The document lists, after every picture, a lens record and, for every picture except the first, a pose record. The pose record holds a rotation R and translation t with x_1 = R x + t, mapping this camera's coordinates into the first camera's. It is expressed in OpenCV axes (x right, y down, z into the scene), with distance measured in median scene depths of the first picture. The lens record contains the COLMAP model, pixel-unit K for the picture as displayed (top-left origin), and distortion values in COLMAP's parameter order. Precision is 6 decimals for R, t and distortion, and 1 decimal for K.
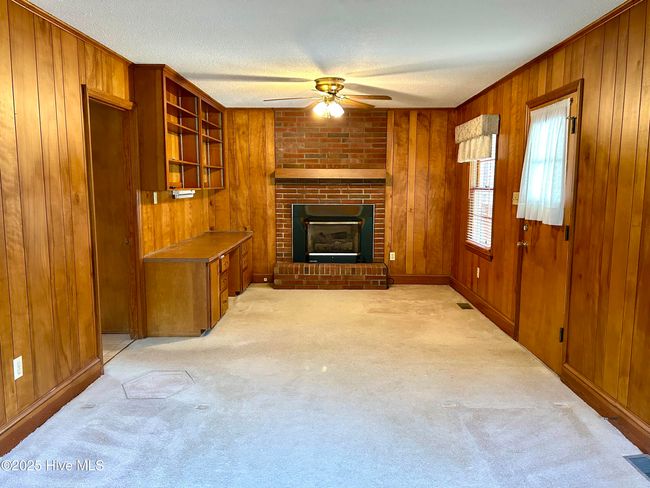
lens RADIAL K [[496.3, 0, 325.1], [0, 496.3, 245.1], [0, 0, 1]] dist [0.038164, -0.020718]
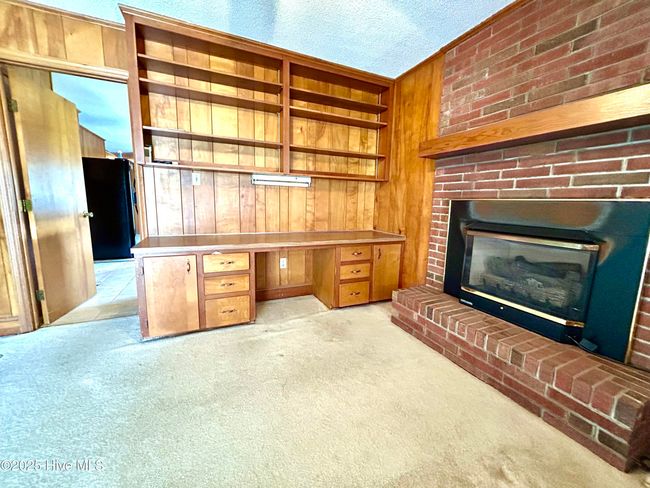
lens RADIAL K [[262.6, 0, 324.0], [0, 262.6, 239.4], [0, 0, 1]] dist [0.001308, -0.001090]
pose [[0.408119, 0.134073, -0.903030, 0.168690], [-0.126015, 0.987962, 0.089732, -0.043211], [0.904190, 0.077174, 0.420102, 0.723515]]
